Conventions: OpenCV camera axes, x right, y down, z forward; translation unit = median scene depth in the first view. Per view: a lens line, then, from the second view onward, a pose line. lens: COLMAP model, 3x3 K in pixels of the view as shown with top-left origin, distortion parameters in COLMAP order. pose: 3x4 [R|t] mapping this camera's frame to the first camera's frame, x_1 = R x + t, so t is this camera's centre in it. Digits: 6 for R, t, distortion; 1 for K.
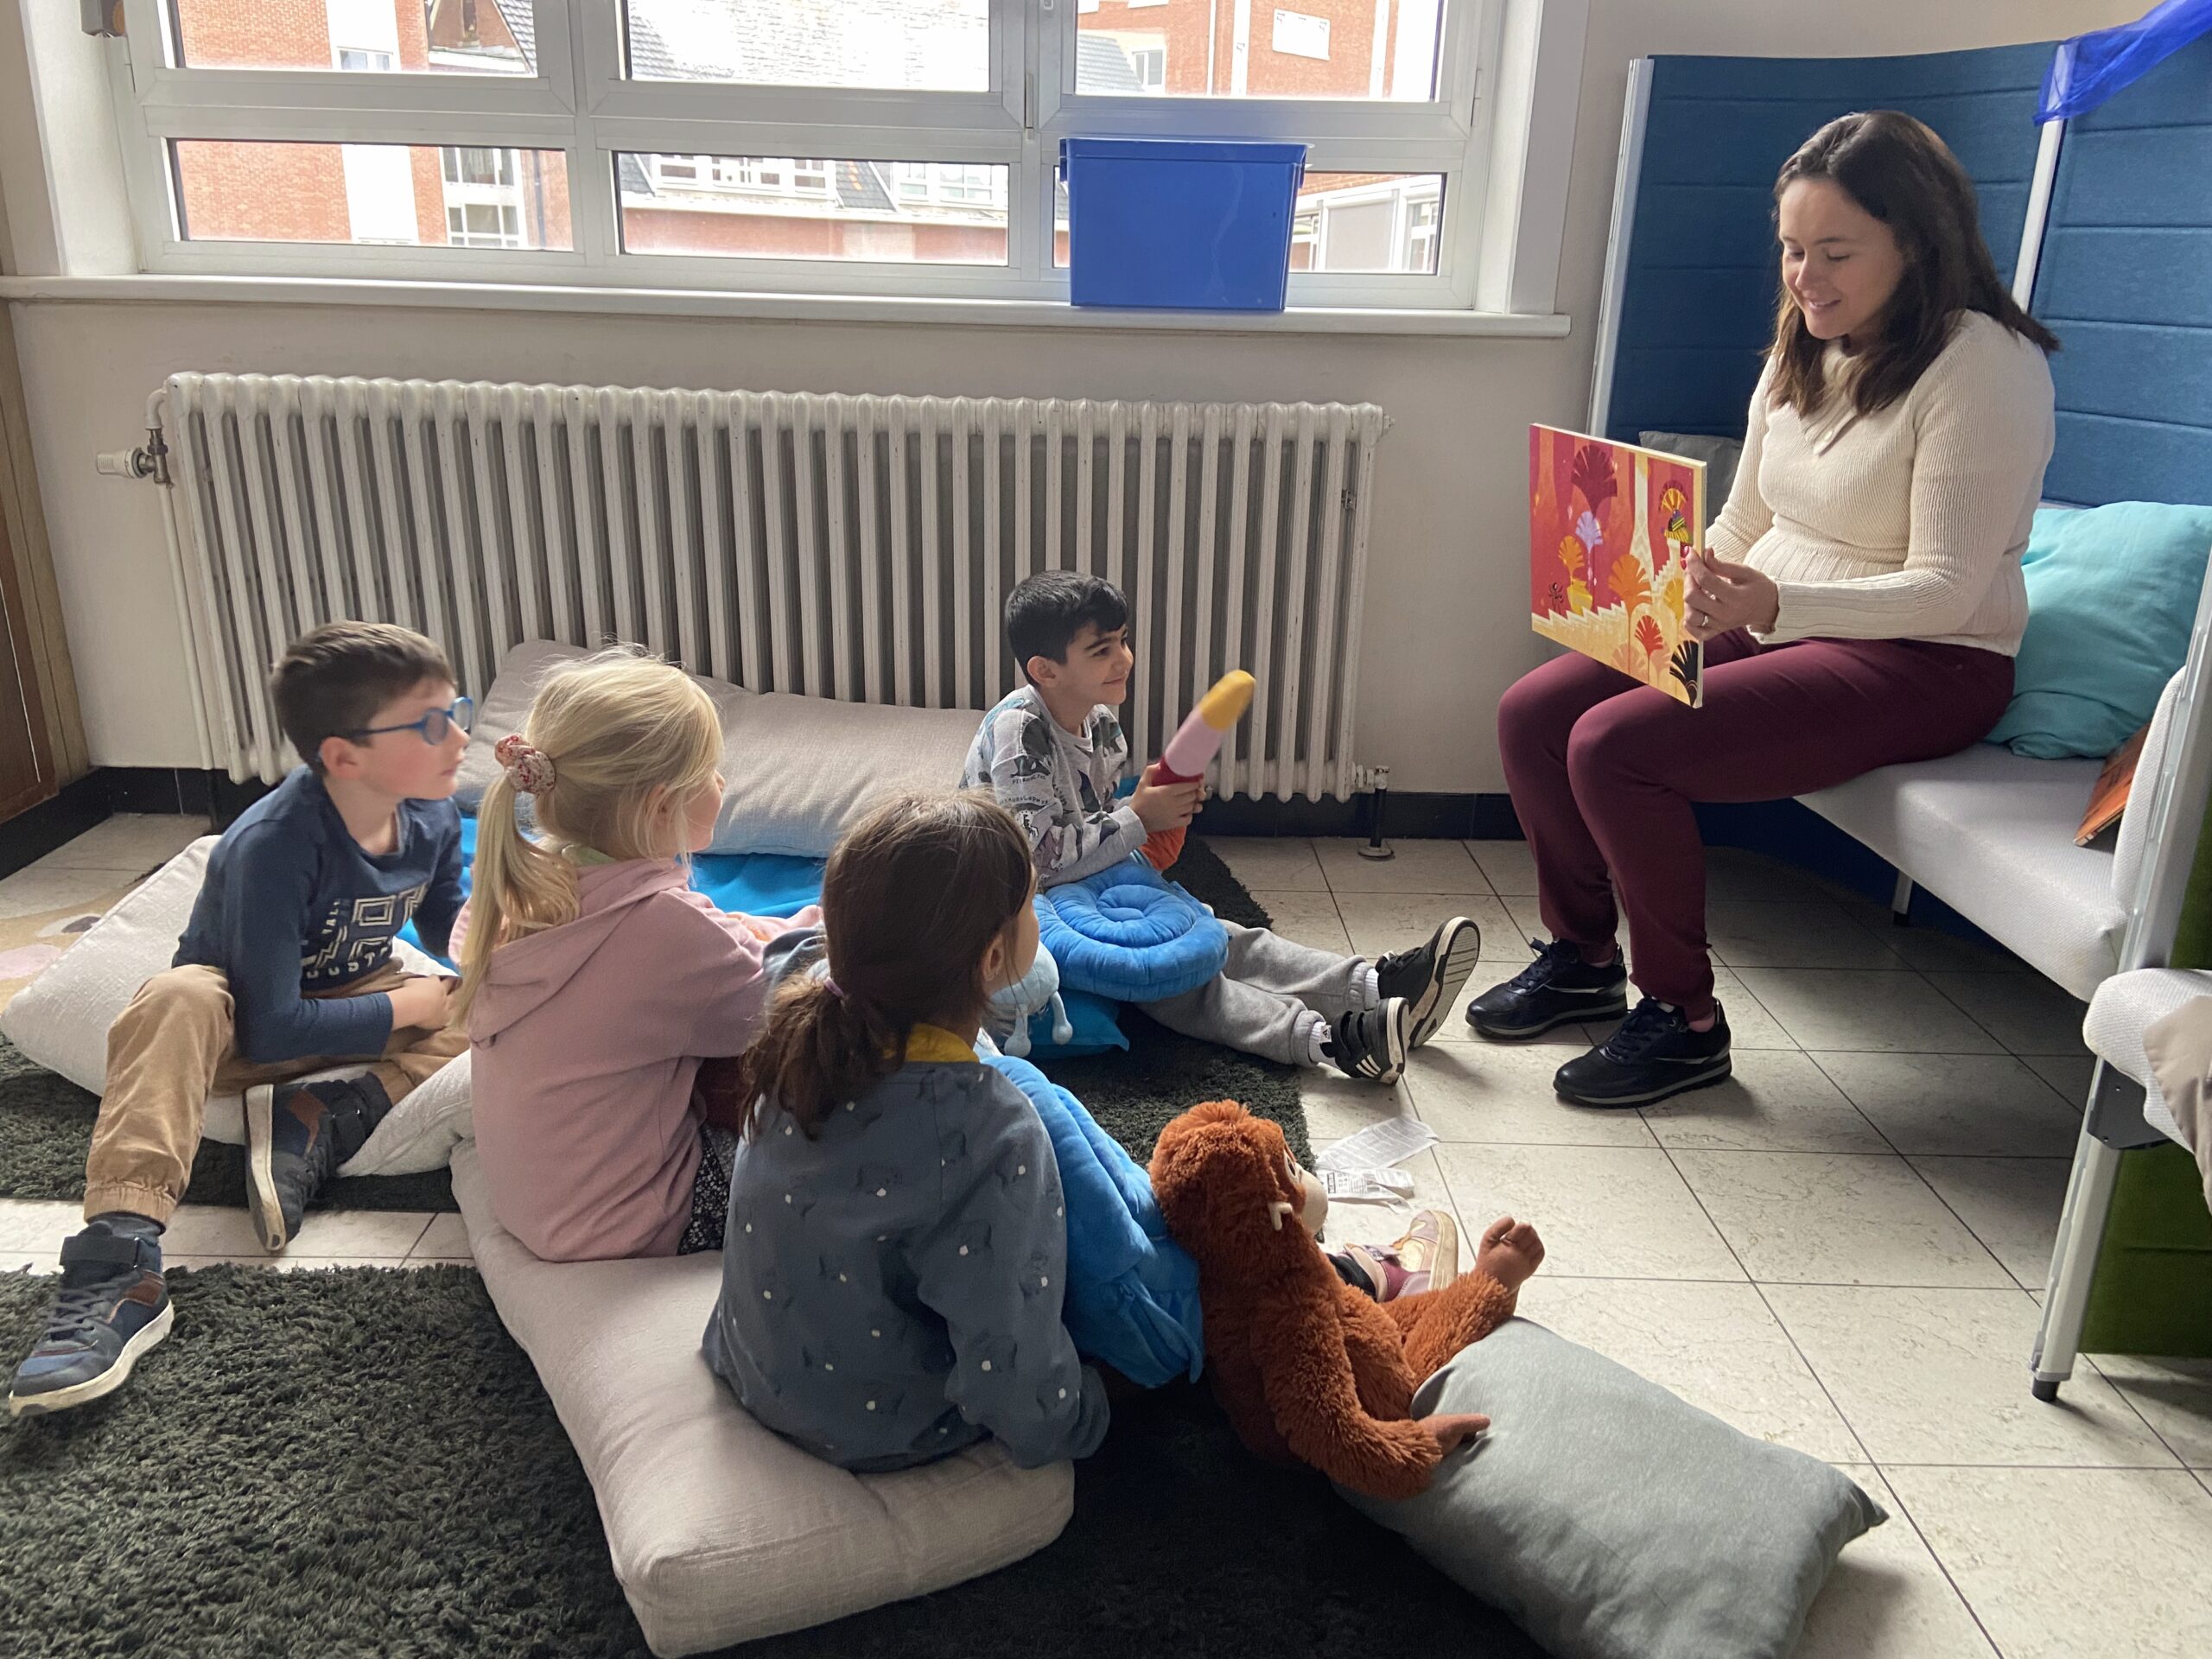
lens RADIAL K [[1672.9, 0, 1106.0], [0, 1672.9, 829.5], [0, 0, 1]] dist [0.152963, -0.172469]
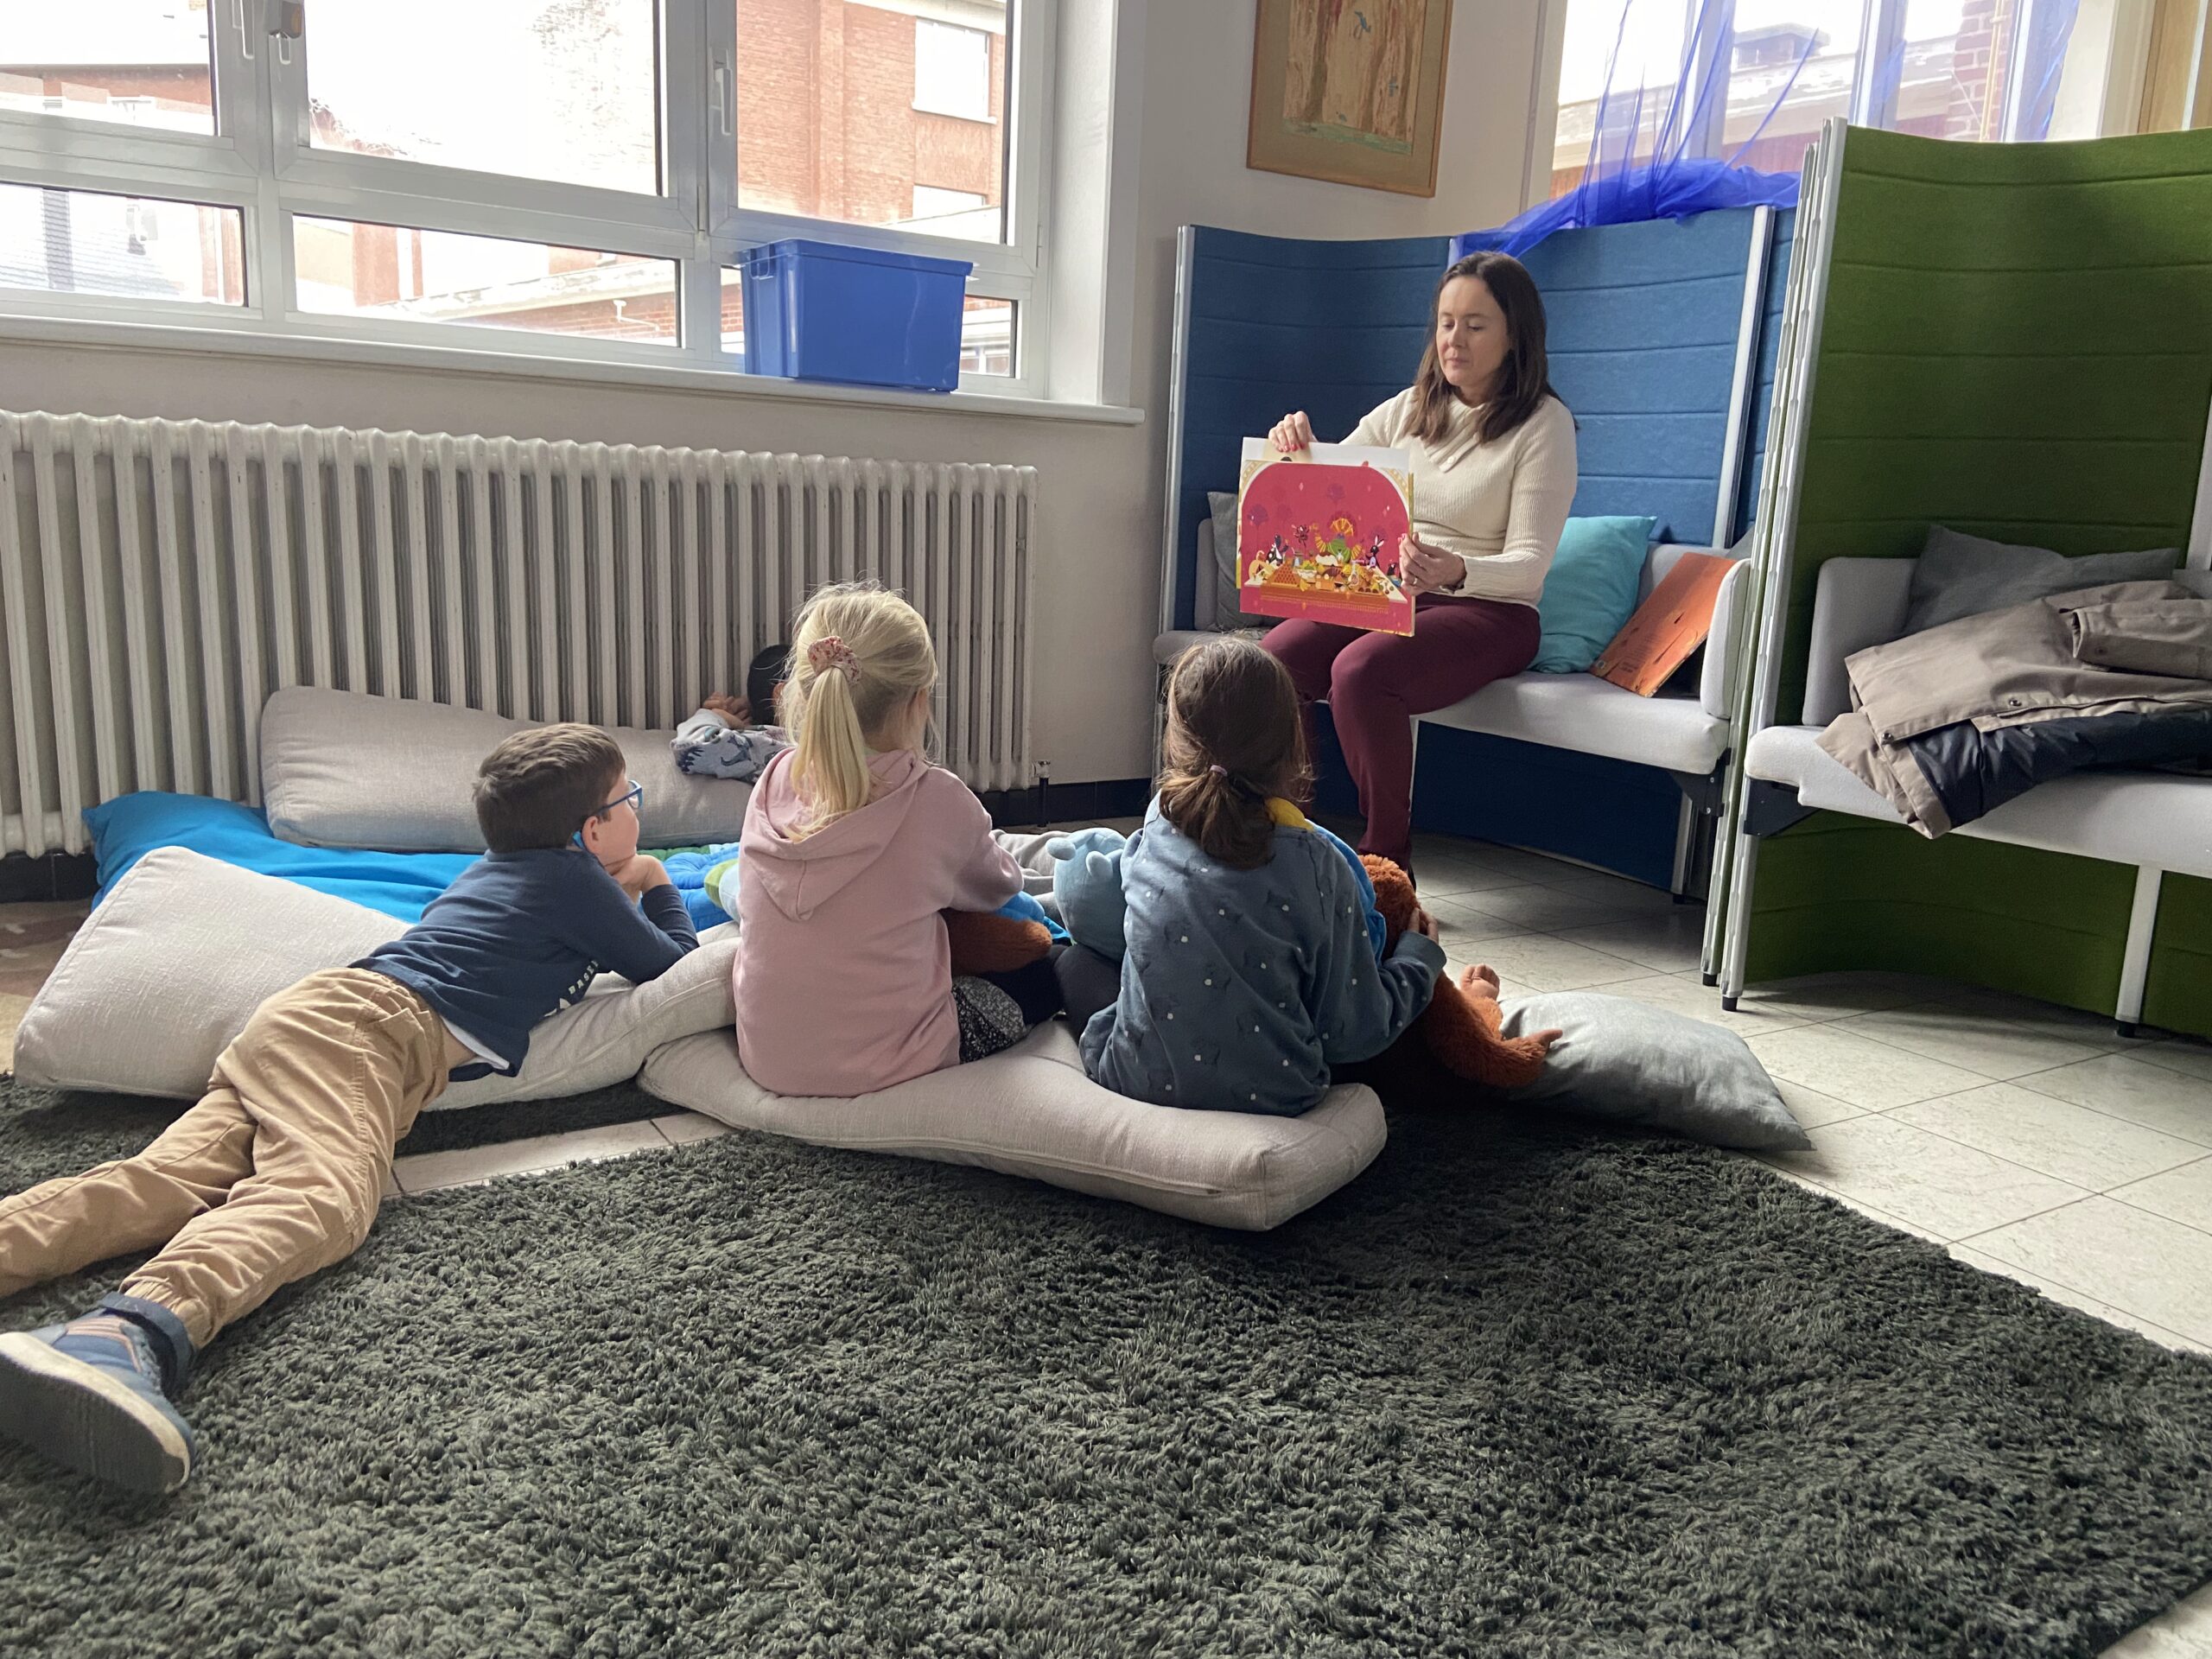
lens RADIAL K [[1672.9, 0, 1106.0], [0, 1672.9, 829.5], [0, 0, 1]] dist [0.152963, -0.172469]
pose [[0.849826, -0.091489, 0.519063, -0.470894], [0.145859, 0.987181, -0.064806, 0.105435], [-0.506480, 0.130784, 0.852276, -0.062266]]
